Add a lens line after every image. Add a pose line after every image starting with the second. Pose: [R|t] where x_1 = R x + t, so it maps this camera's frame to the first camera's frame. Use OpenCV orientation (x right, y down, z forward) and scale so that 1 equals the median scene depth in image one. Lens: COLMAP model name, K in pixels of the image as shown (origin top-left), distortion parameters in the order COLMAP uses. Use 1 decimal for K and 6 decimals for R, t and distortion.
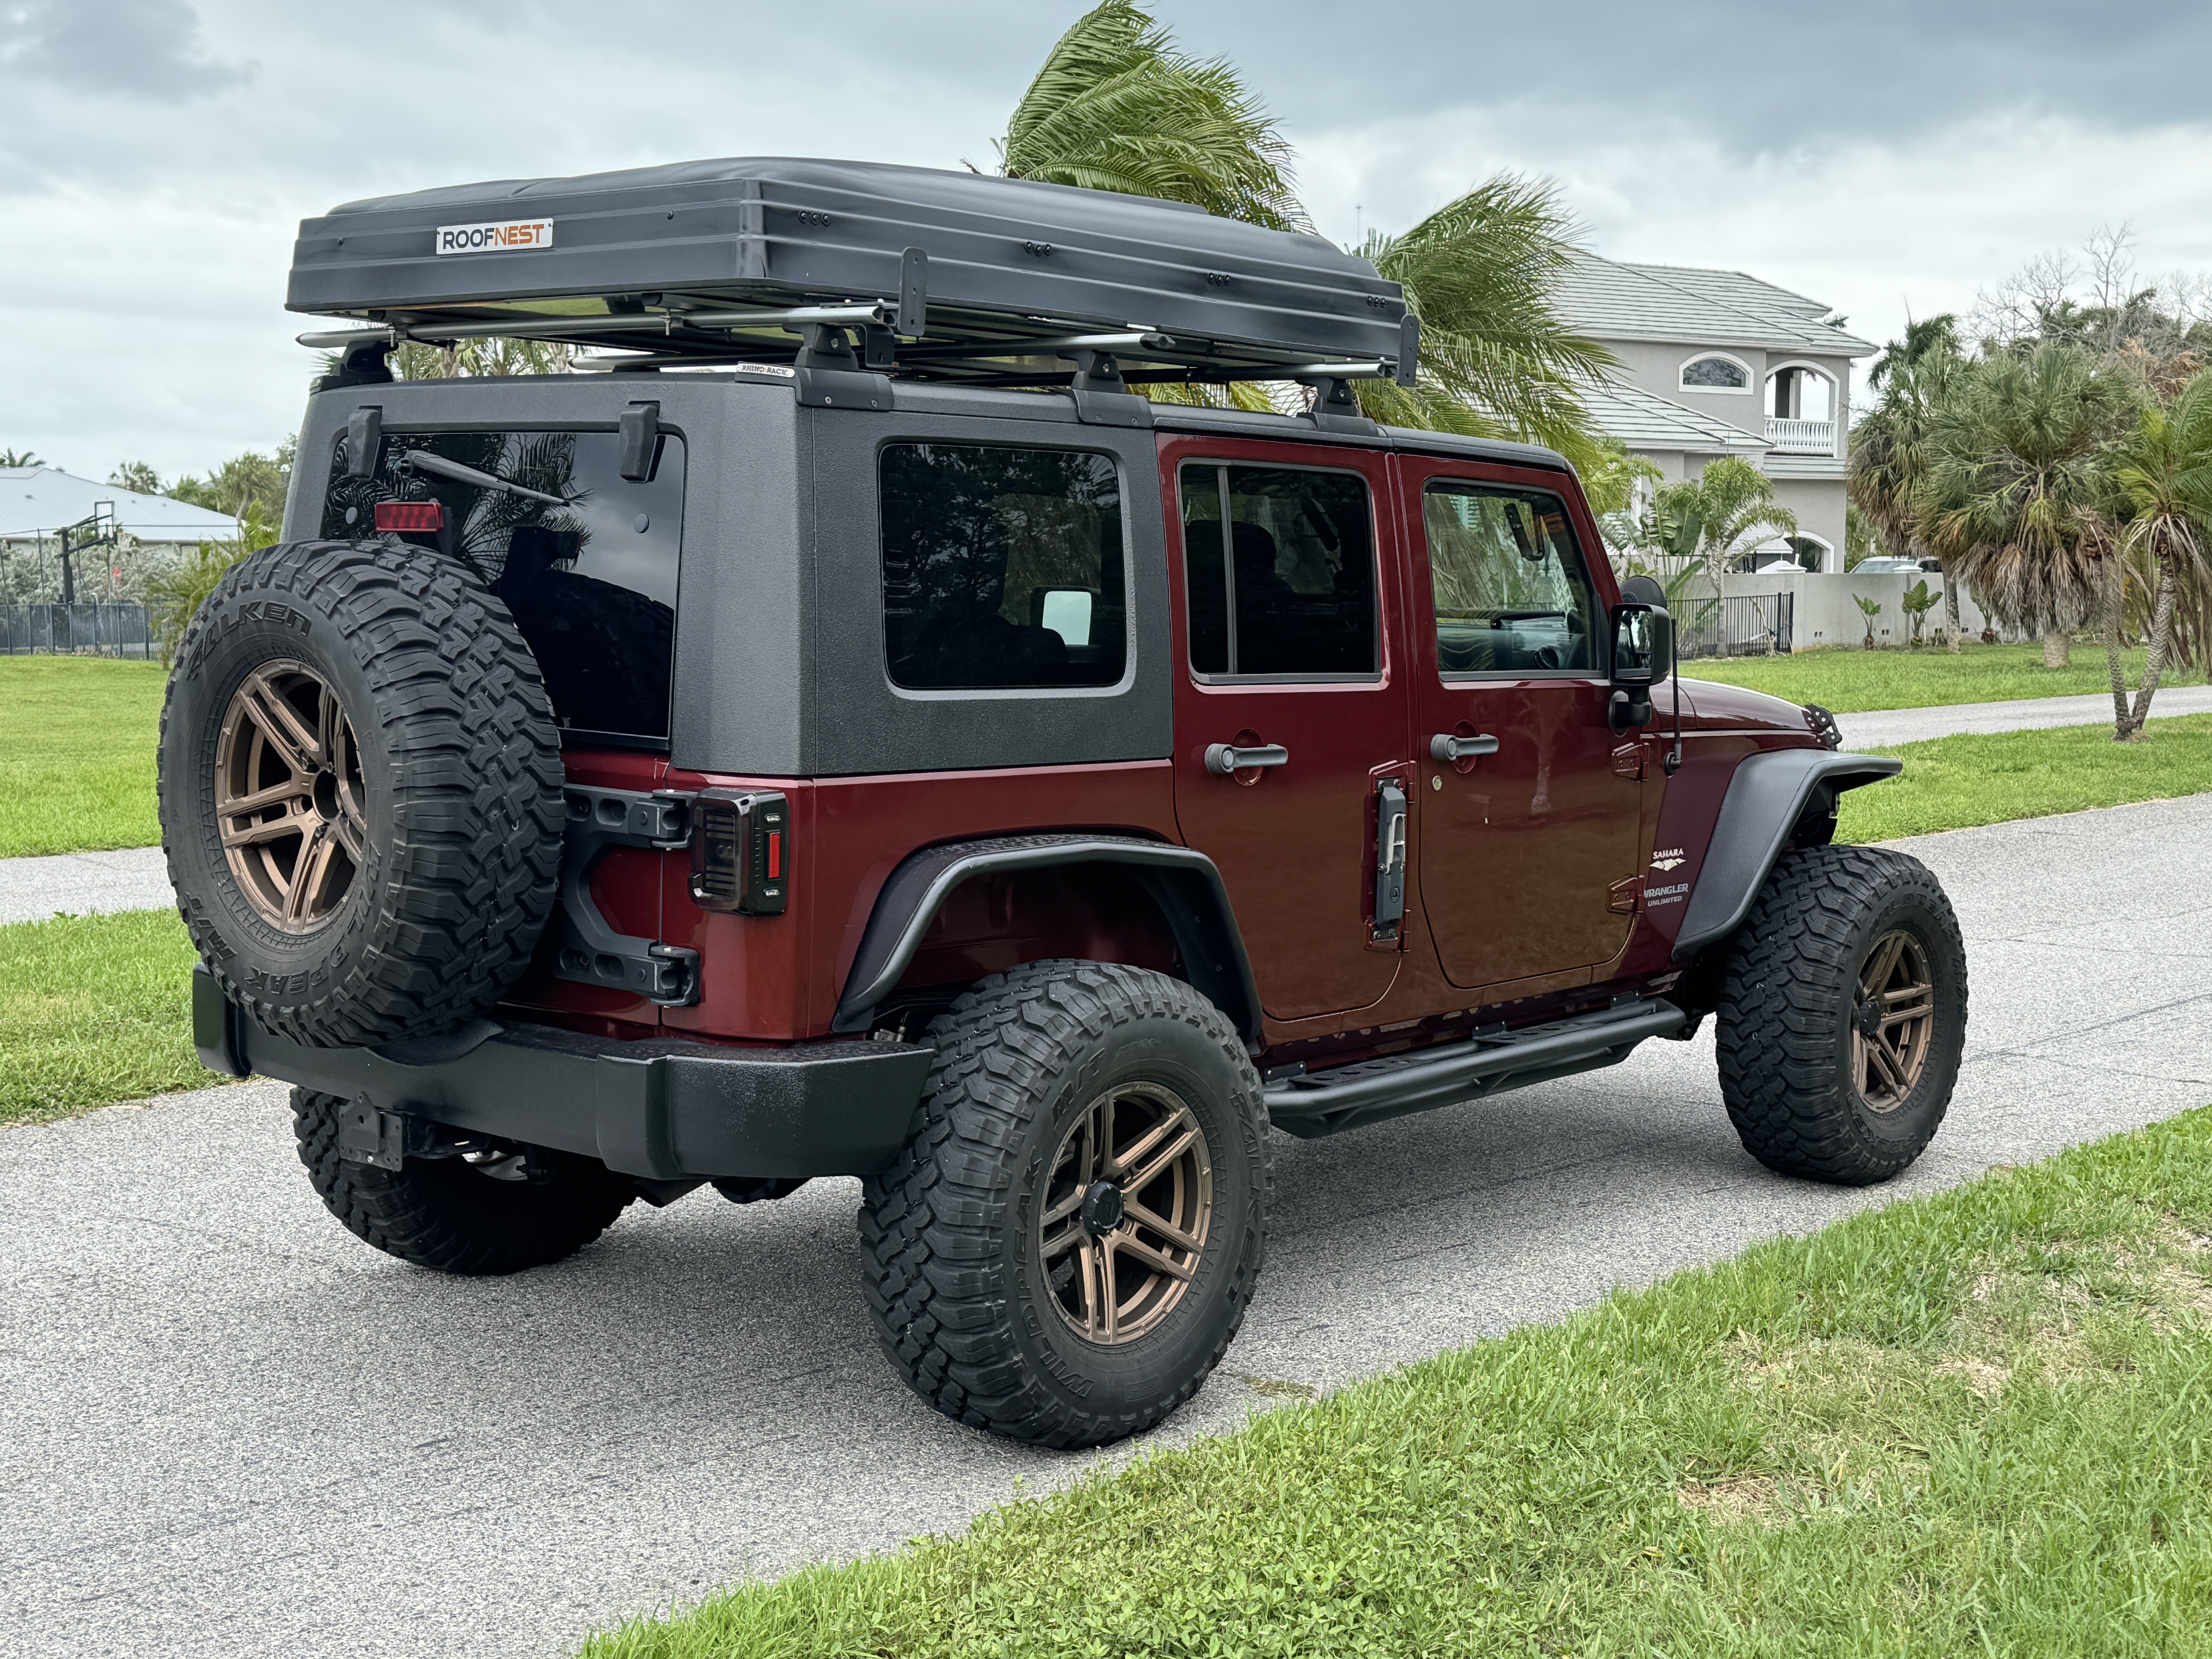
lens RADIAL K [[2800.1, 0, 1106.0], [0, 2800.1, 829.5], [0, 0, 1]] dist [0.181867, -0.342974]
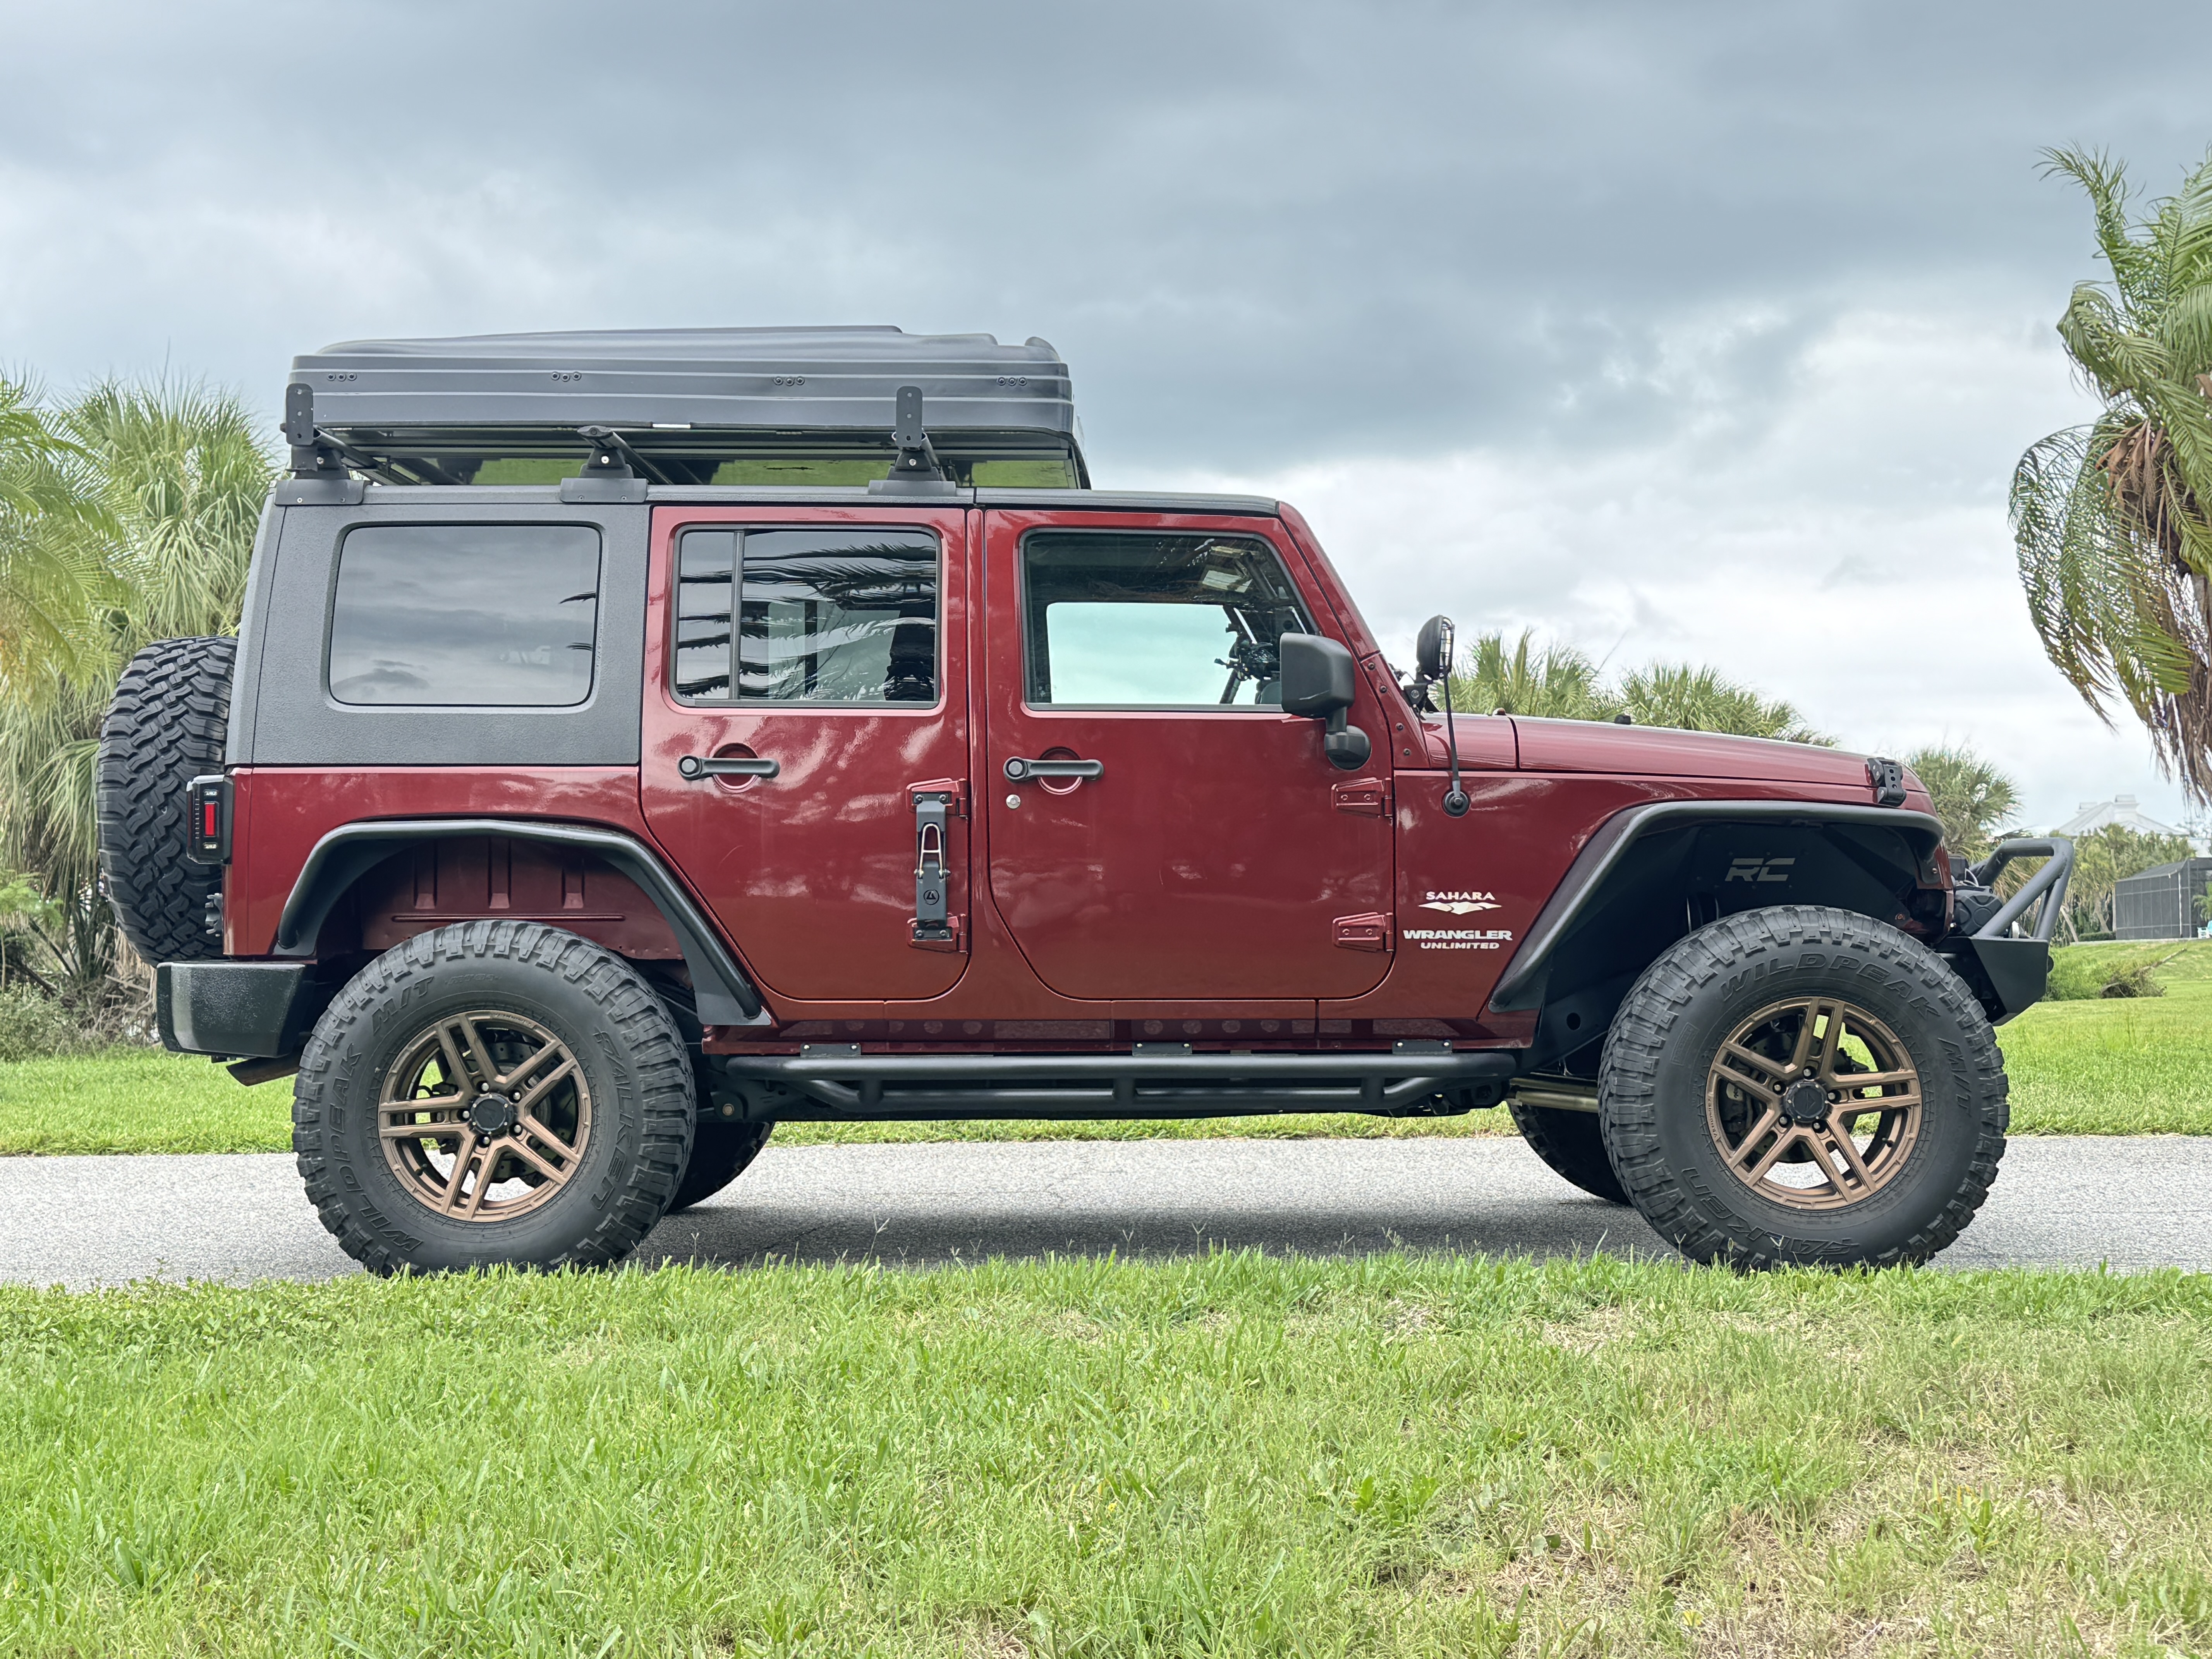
lens RADIAL K [[2800.1, 0, 1106.0], [0, 2800.1, 829.5], [0, 0, 1]] dist [0.181867, -0.342974]
pose [[0.662083, -0.041479, -0.748282, 1.137705], [-0.055490, 0.993013, -0.104143, 0.125848], [0.747374, 0.110473, 0.655155, 0.371612]]
